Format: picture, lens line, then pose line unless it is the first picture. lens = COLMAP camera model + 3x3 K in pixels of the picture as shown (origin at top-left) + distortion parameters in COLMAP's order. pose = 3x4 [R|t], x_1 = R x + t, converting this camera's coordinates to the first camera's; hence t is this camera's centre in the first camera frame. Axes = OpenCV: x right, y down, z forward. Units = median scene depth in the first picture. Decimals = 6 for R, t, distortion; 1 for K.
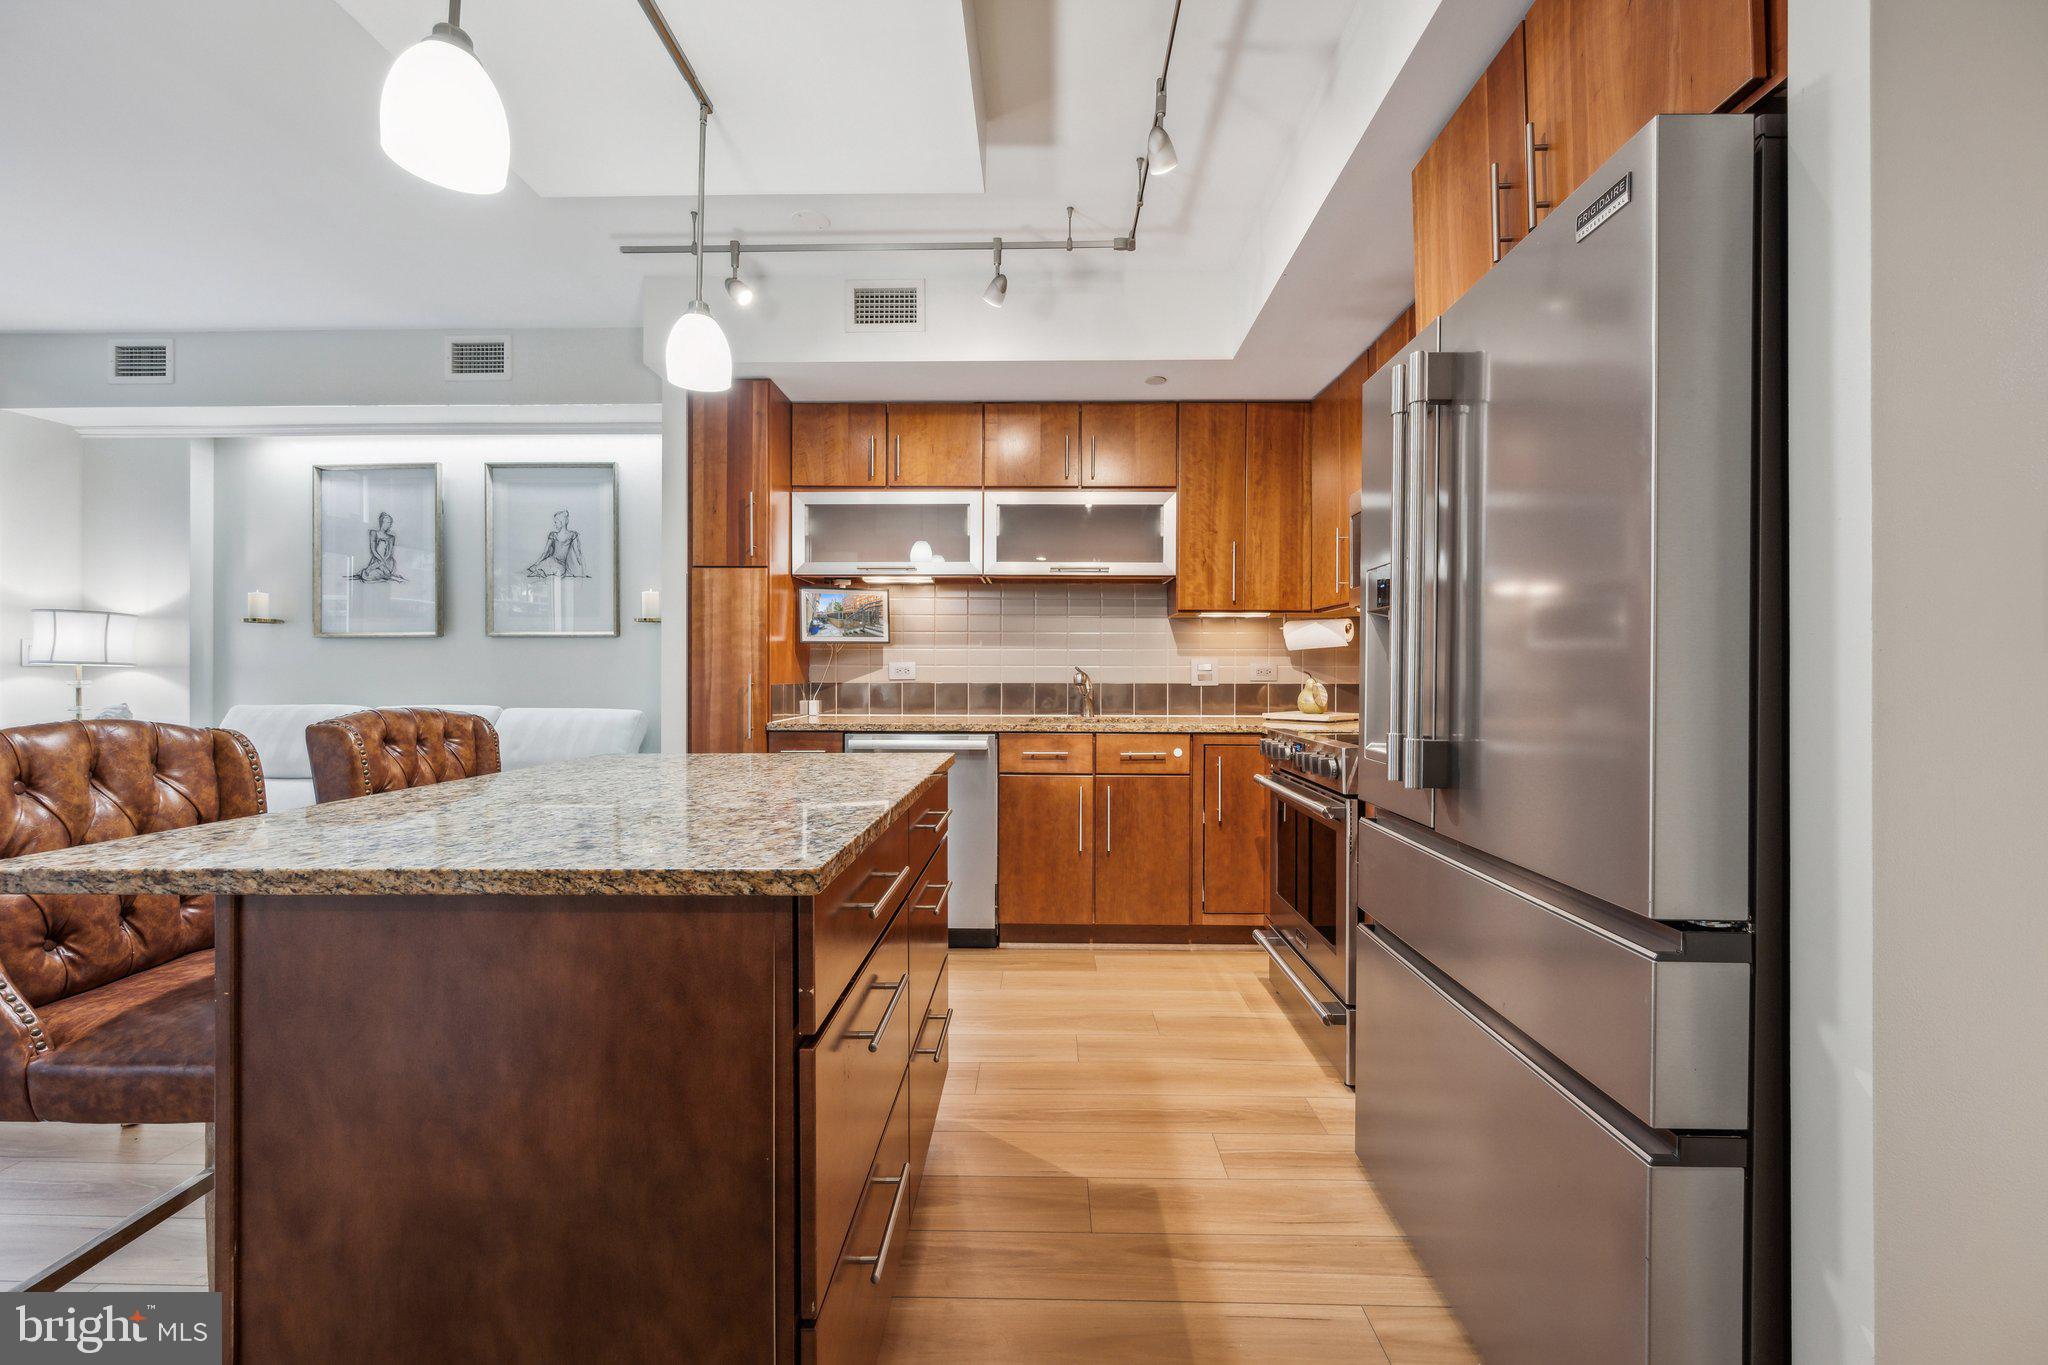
lens RADIAL K [[822.2, 0, 1030.0], [0, 822.2, 674.9], [0, 0, 1]] dist [0.003722, 0.000477]
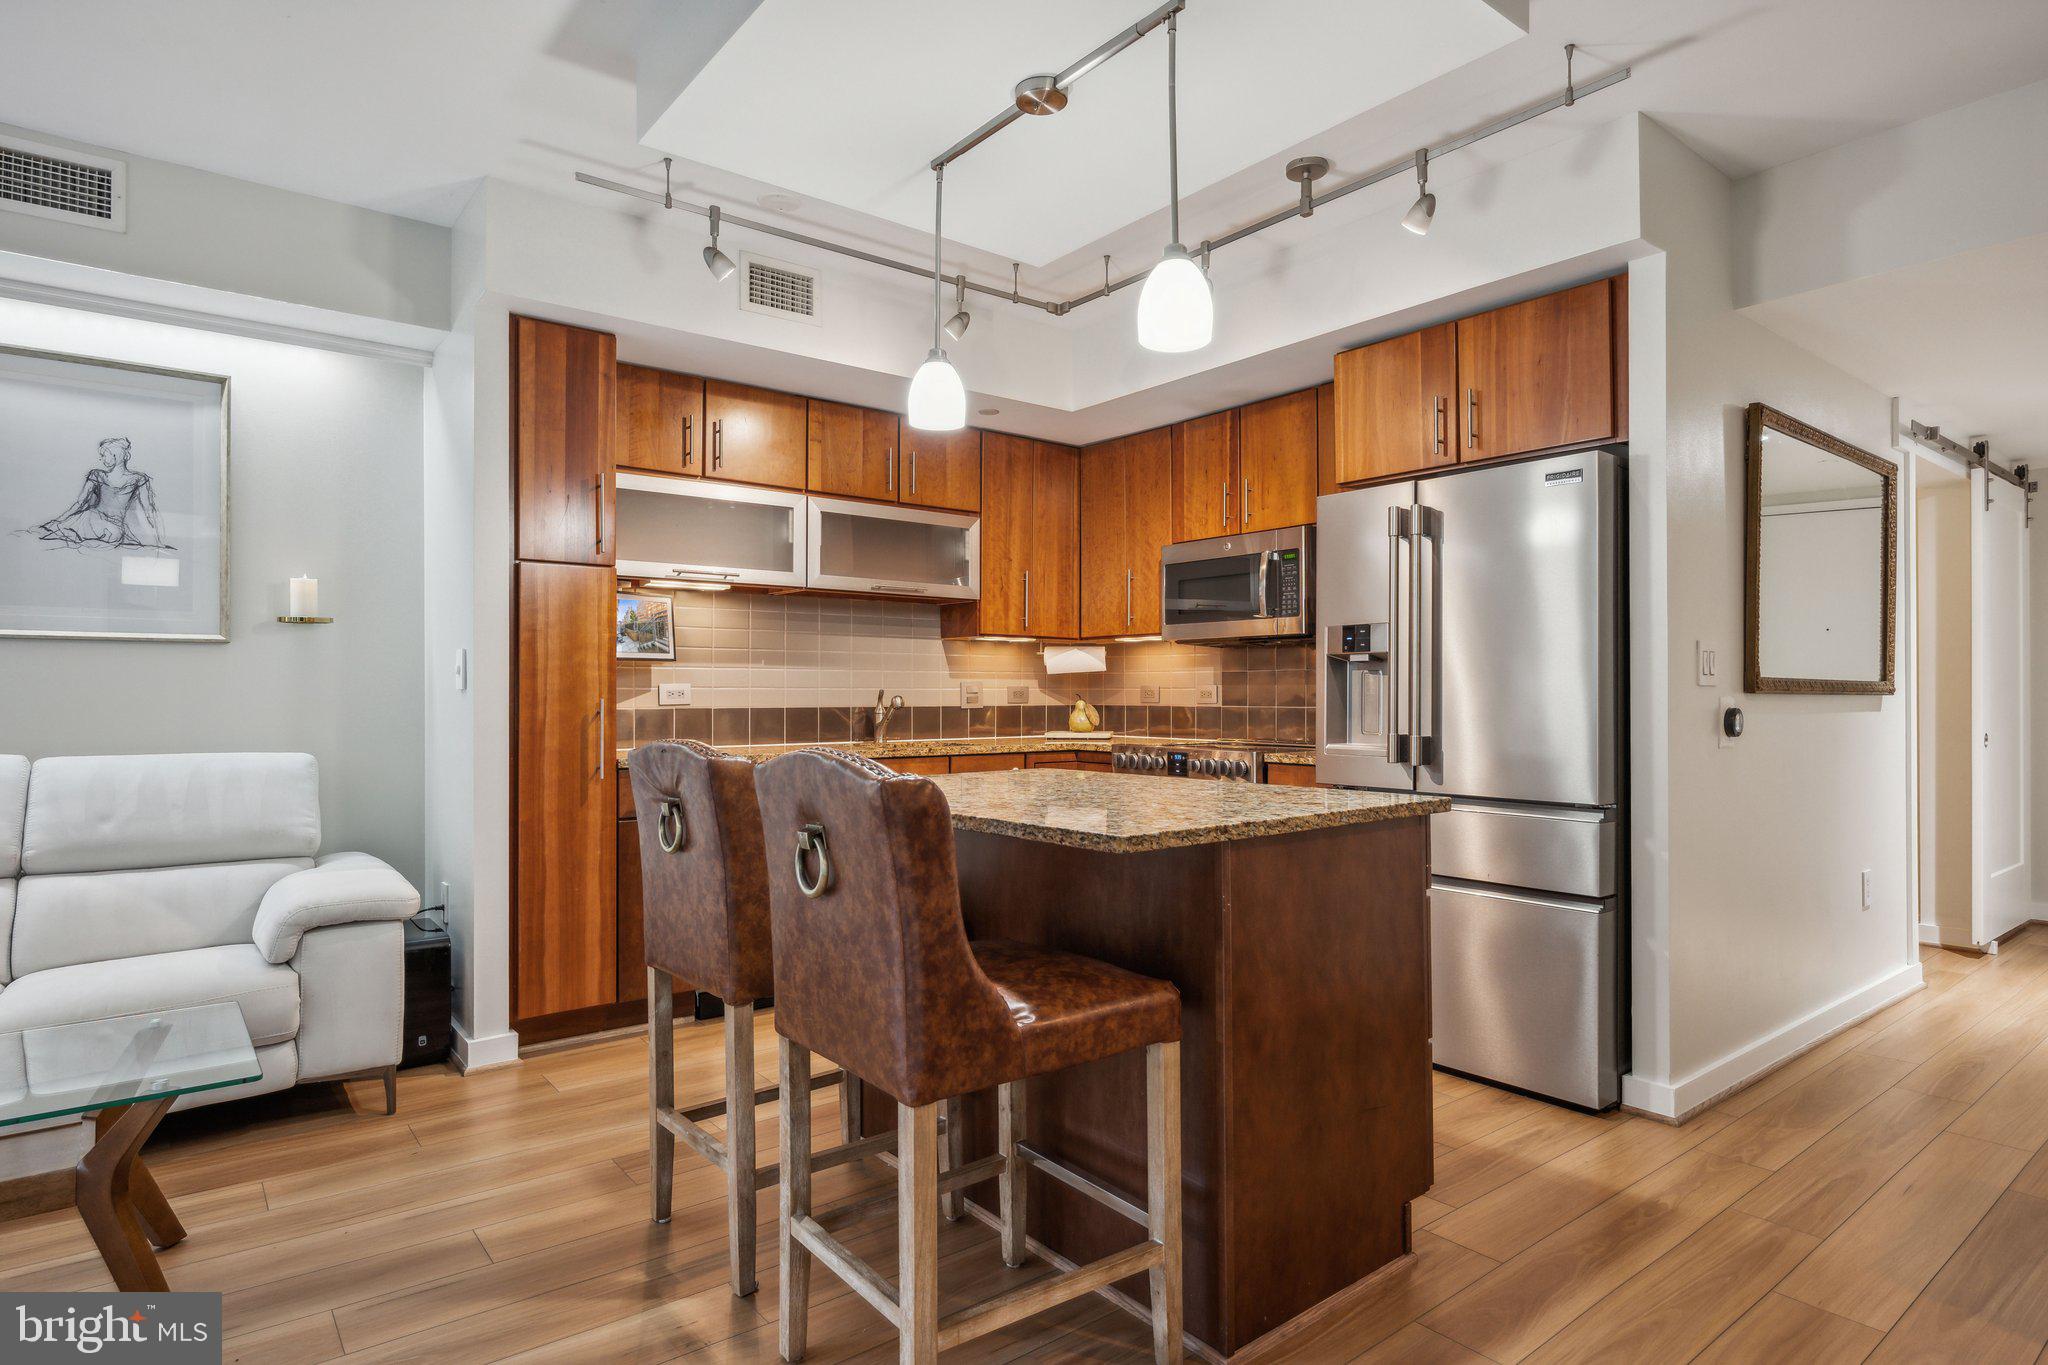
lens RADIAL K [[1108.9, 0, 1031.1], [0, 1108.9, 691.5], [0, 0, 1]] dist [-0.000636, 0.001099]
pose [[0.768499, -0.001205, 0.639850, -0.646395], [0.004417, 0.999984, -0.003422, -0.002624], [-0.639836, 0.005456, 0.768492, -0.091654]]
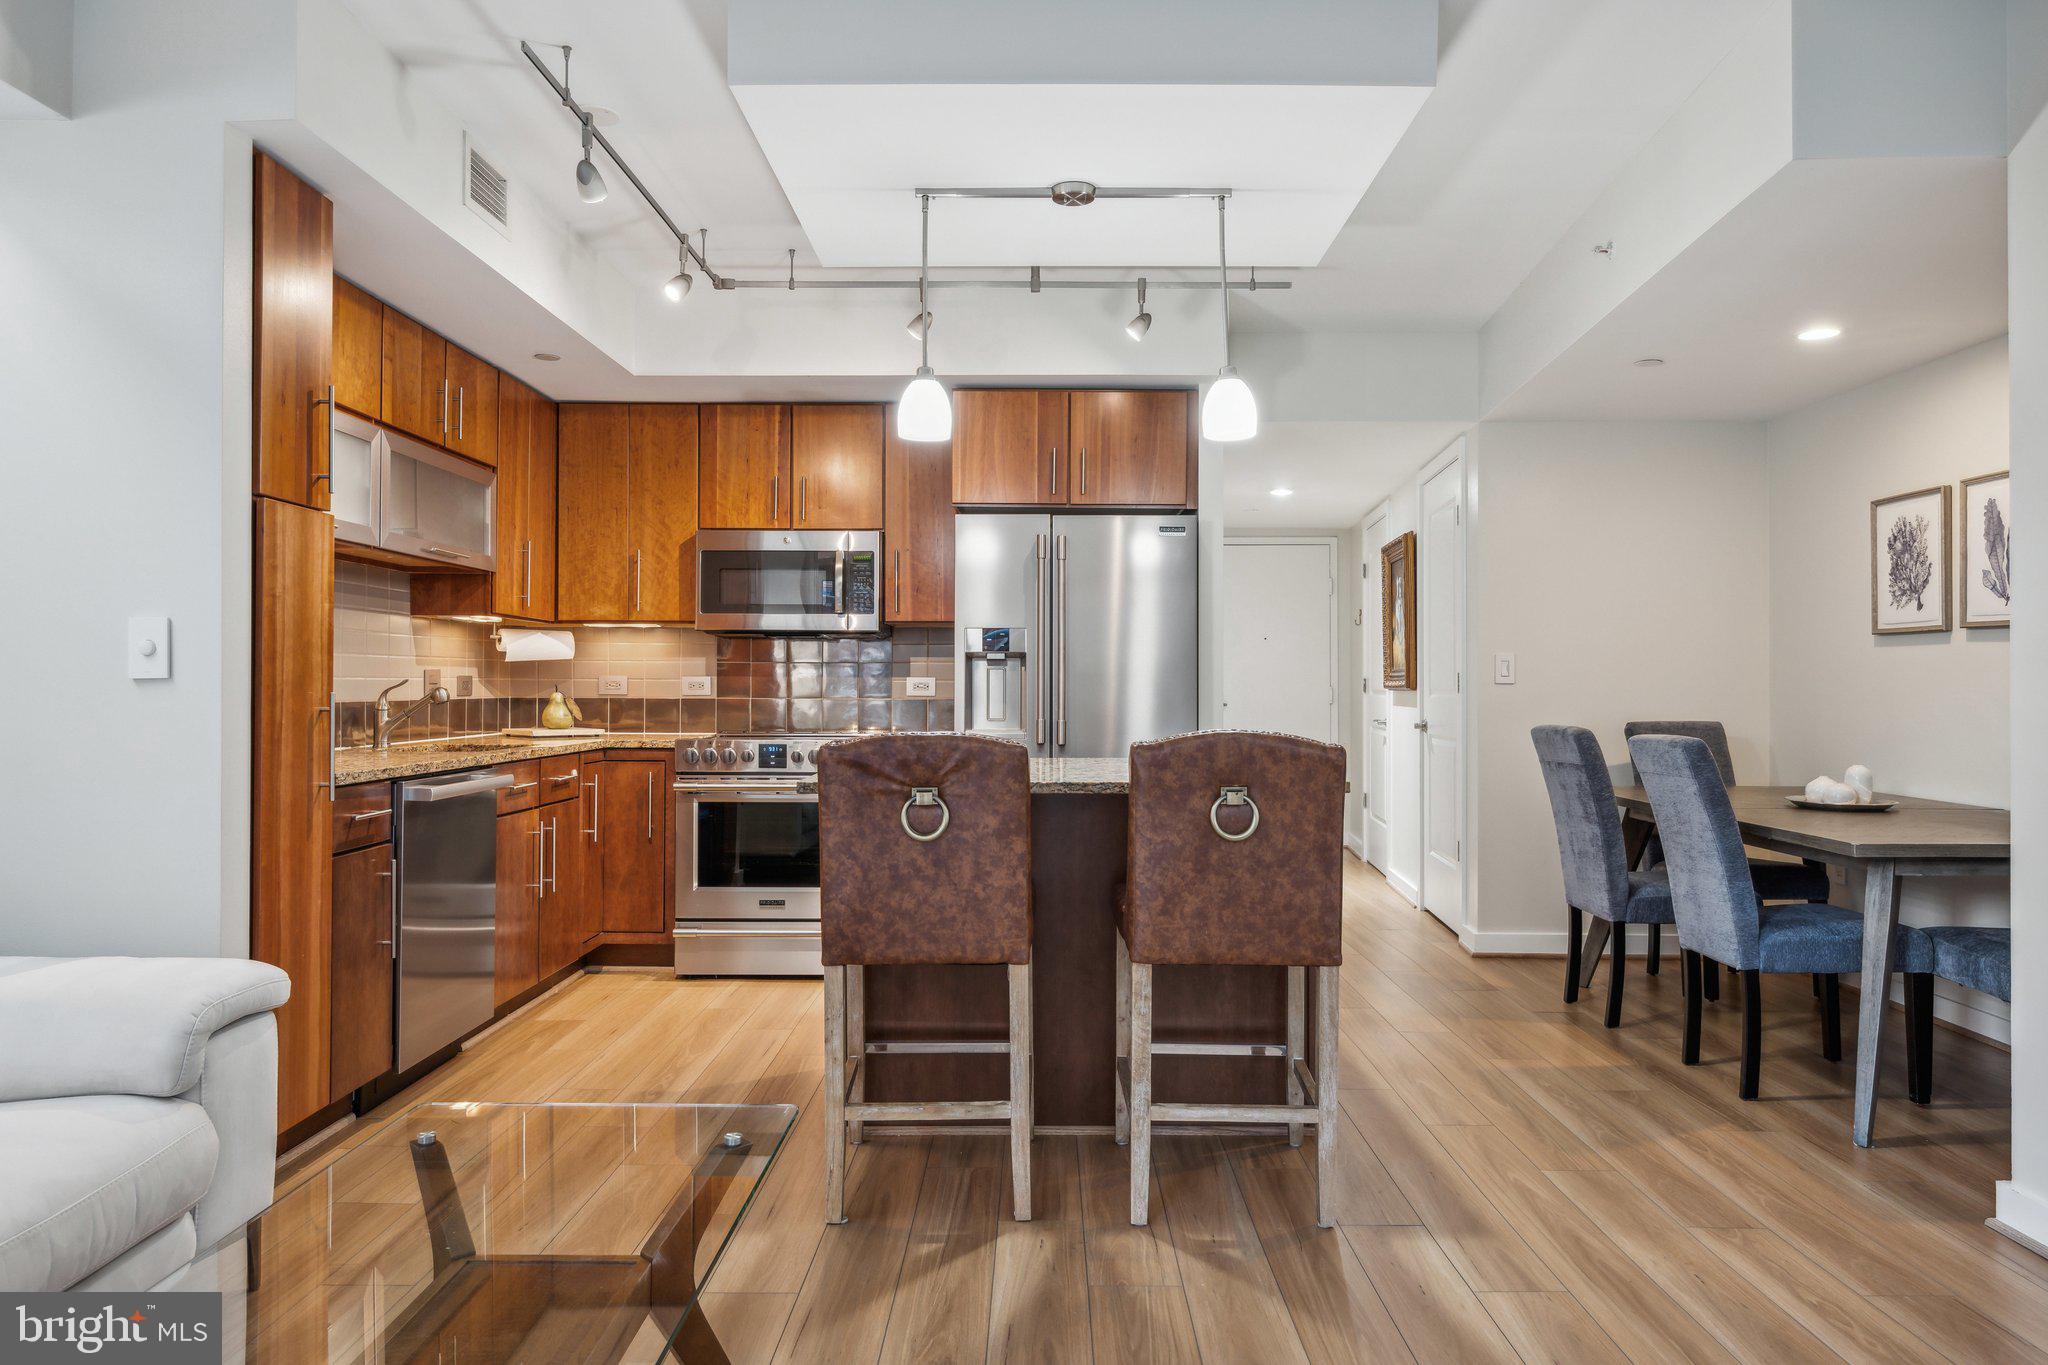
lens RADIAL K [[1309.0, 0, 1023.1], [0, 1309.0, 675.7], [0, 0, 1]] dist [0.008741, -0.002890]
pose [[-0.003638, 0.004326, 0.999984, -1.169858], [0.000023, 0.999991, -0.004326, -0.008117], [-0.999993, 0.000007, -0.003638, 0.459130]]
